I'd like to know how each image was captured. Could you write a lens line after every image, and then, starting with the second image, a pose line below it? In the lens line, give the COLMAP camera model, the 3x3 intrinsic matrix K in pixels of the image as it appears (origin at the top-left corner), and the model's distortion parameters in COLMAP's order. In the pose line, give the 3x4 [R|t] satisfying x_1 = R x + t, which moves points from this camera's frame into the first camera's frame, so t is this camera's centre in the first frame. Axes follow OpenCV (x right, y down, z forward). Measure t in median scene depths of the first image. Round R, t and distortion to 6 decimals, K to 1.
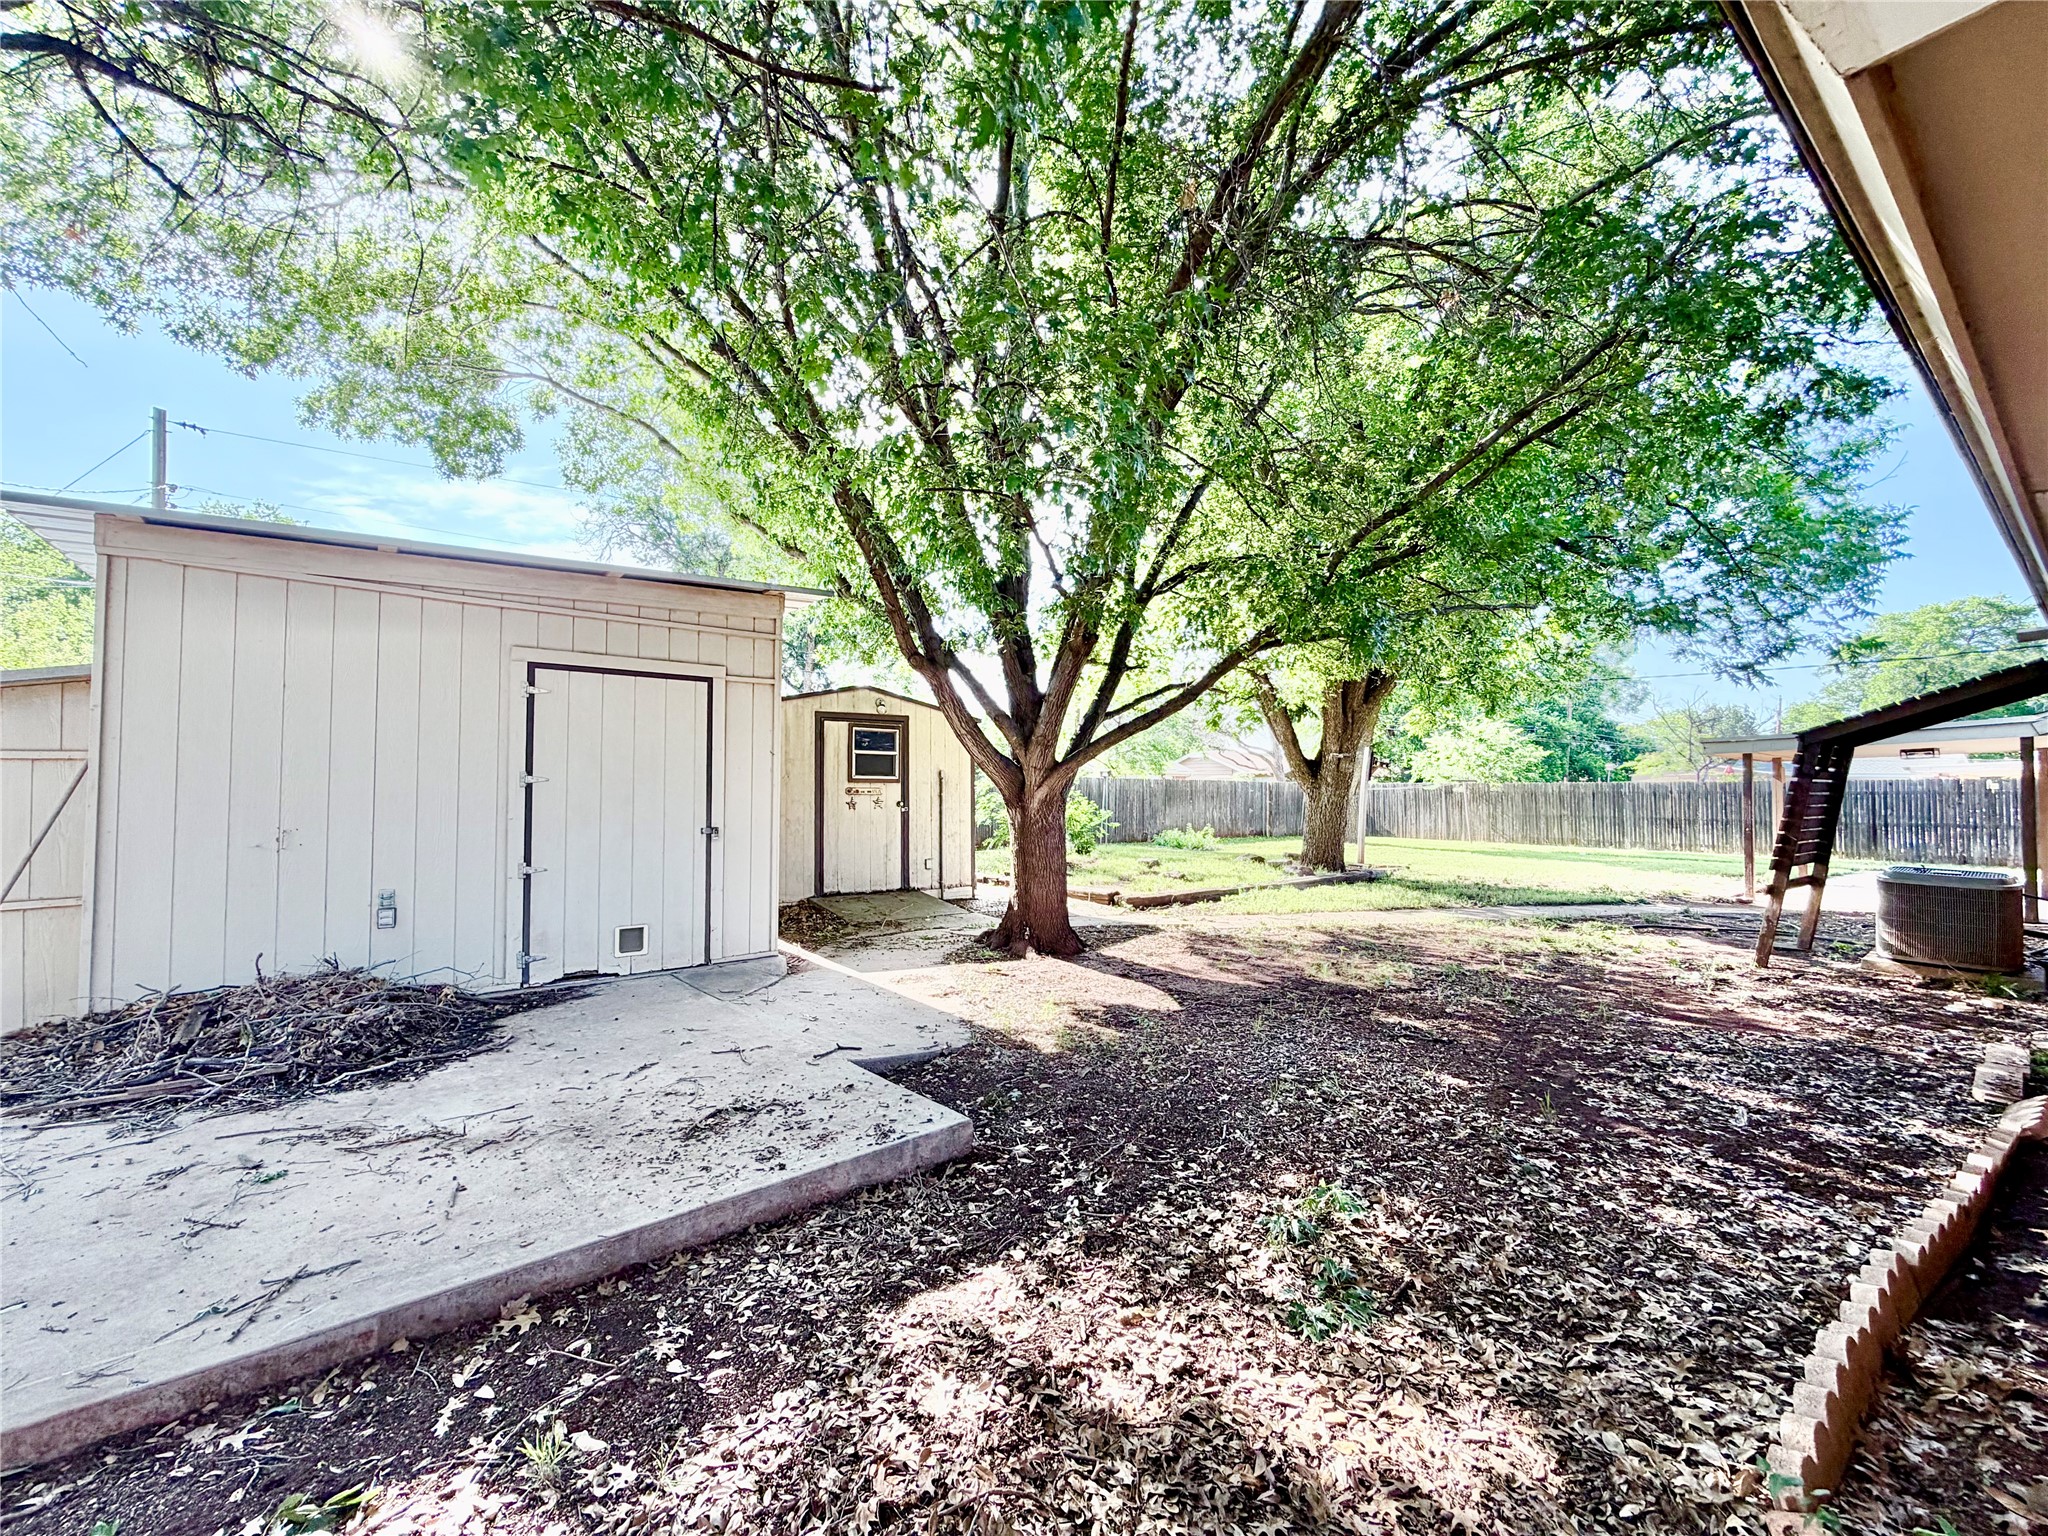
lens RADIAL K [[814.6, 0, 1019.6], [0, 814.6, 768.9], [0, 0, 1]] dist [-0.000224, -0.000338]
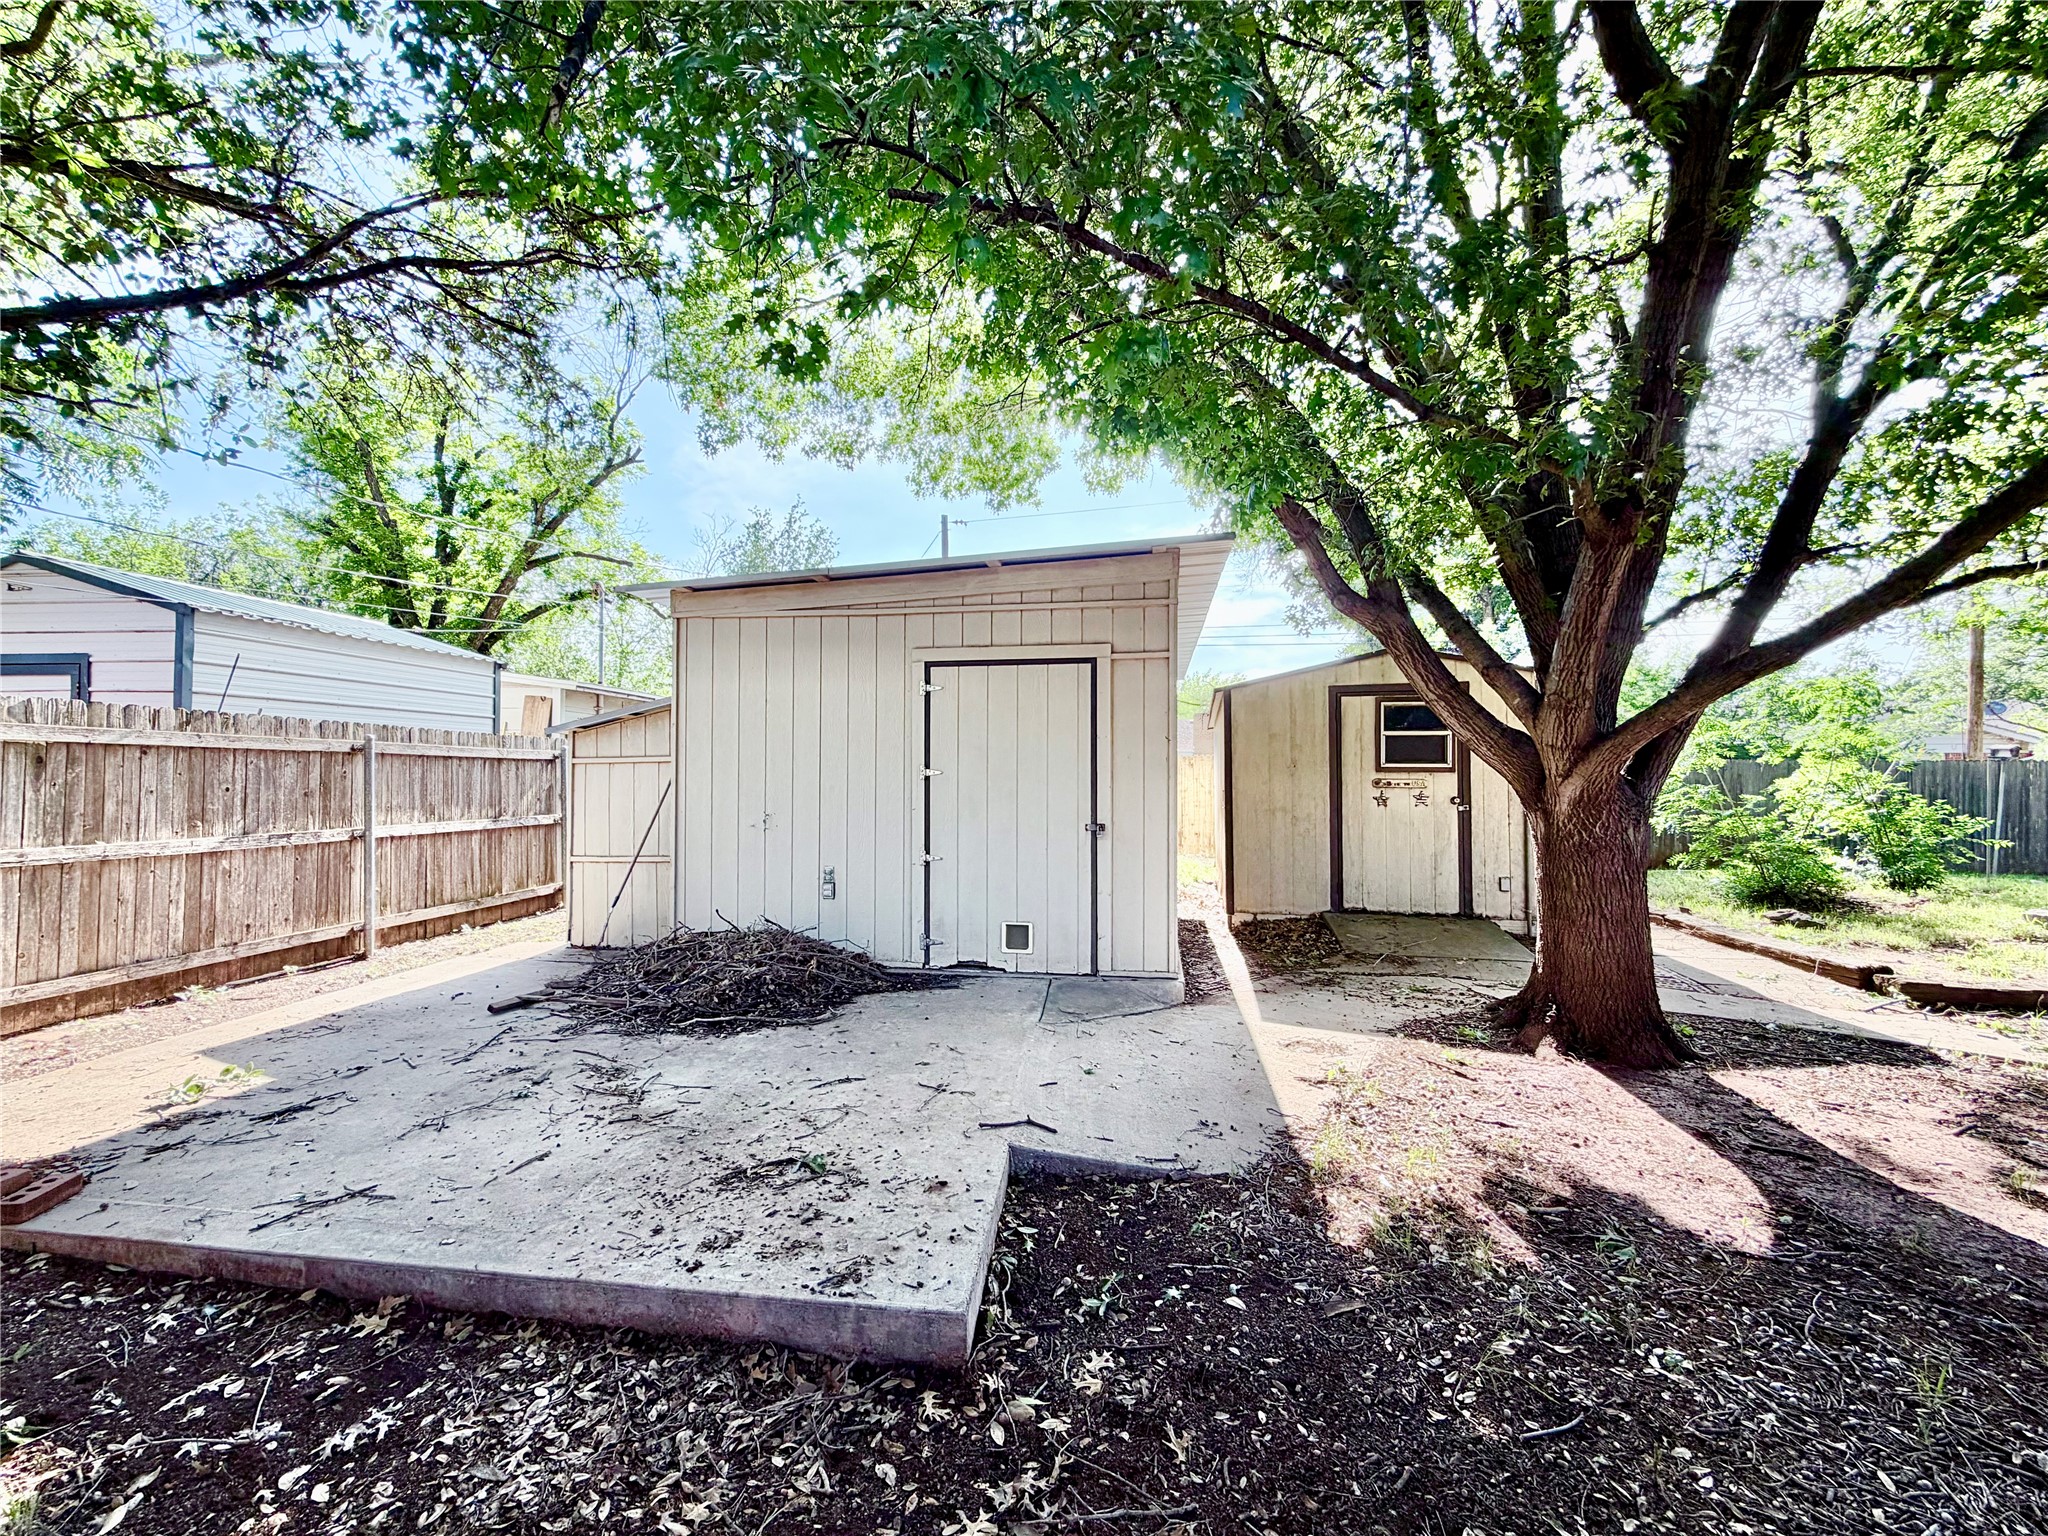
lens RADIAL K [[814.6, 0, 1028.1], [0, 814.6, 767.7], [0, 0, 1]] dist [-0.000224, -0.000338]
pose [[0.669624, -0.011651, -0.742609, 0.328372], [0.019312, 0.999812, 0.001727, 0.008754], [0.742449, -0.015498, 0.669723, 0.465565]]
